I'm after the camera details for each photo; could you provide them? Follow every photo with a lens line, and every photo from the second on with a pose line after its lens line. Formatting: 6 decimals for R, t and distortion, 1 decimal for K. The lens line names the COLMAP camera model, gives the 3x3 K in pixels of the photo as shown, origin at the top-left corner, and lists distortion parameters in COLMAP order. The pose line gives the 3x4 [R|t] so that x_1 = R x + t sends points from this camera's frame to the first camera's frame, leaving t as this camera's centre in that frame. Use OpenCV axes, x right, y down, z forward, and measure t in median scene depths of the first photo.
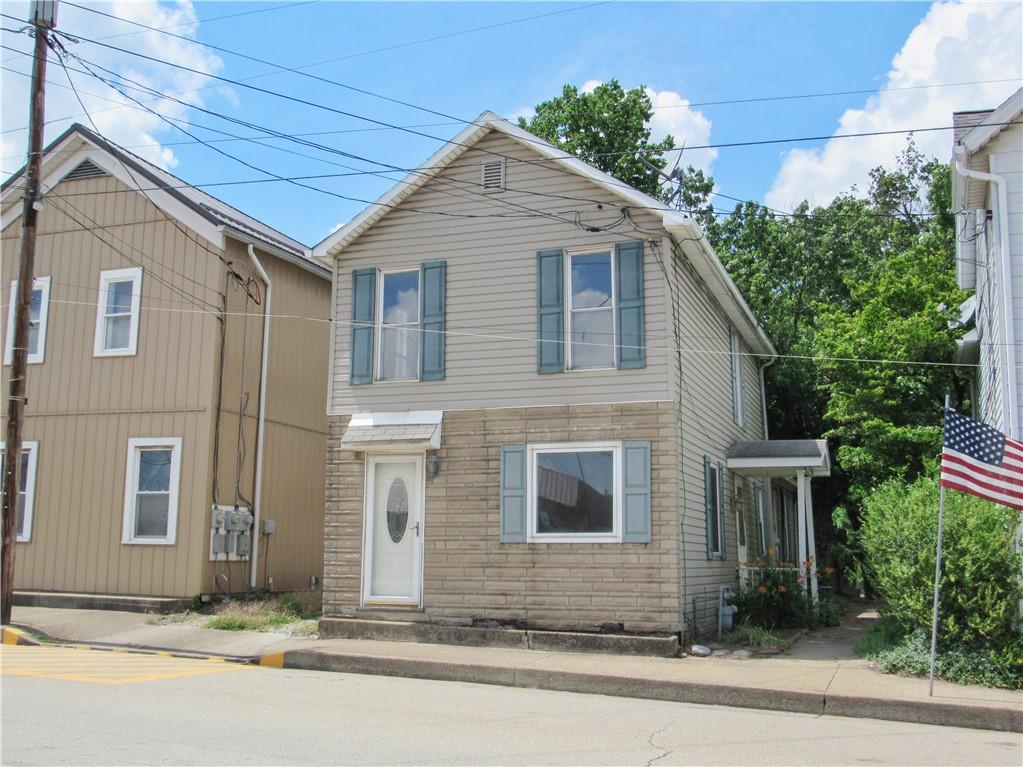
lens RADIAL K [[1105.2, 0, 511.5], [0, 1105.2, 383.5], [0, 0, 1]] dist [-0.025021, -0.015465]
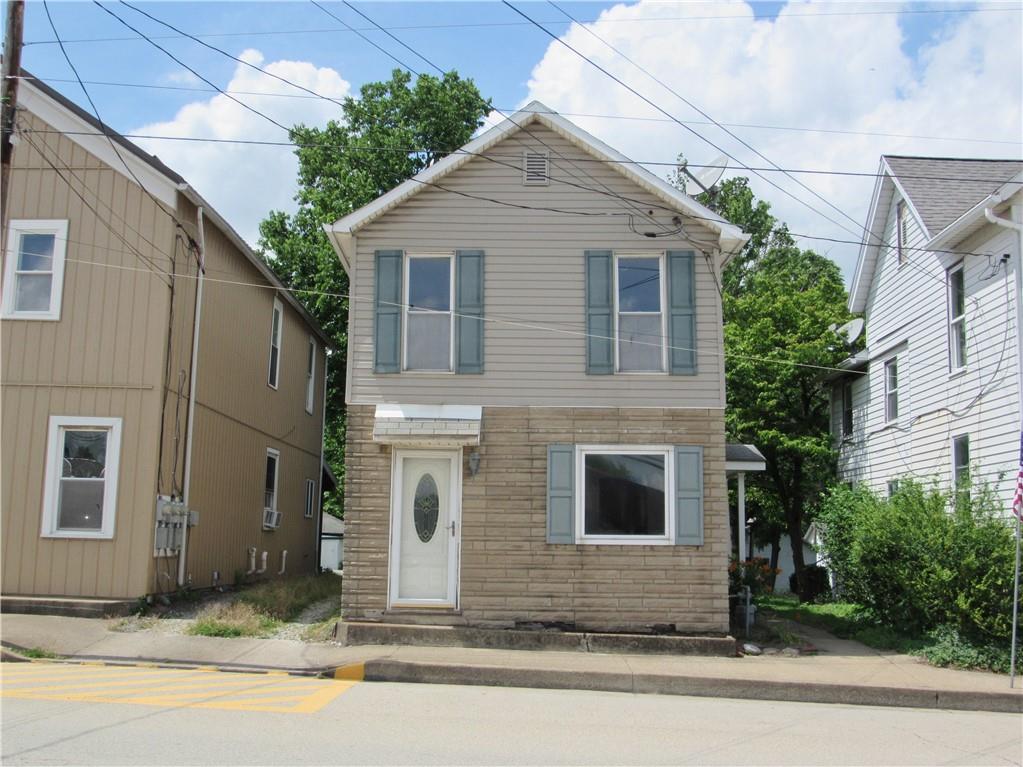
lens RADIAL K [[1088.5, 0, 511.5], [0, 1088.5, 383.5], [0, 0, 1]] dist [-0.026592, -0.012322]
pose [[0.945104, 0.052757, 0.322482, -0.354729], [-0.057838, 0.998307, 0.006187, -0.002483], [-0.321610, -0.024499, 0.946555, 0.095615]]
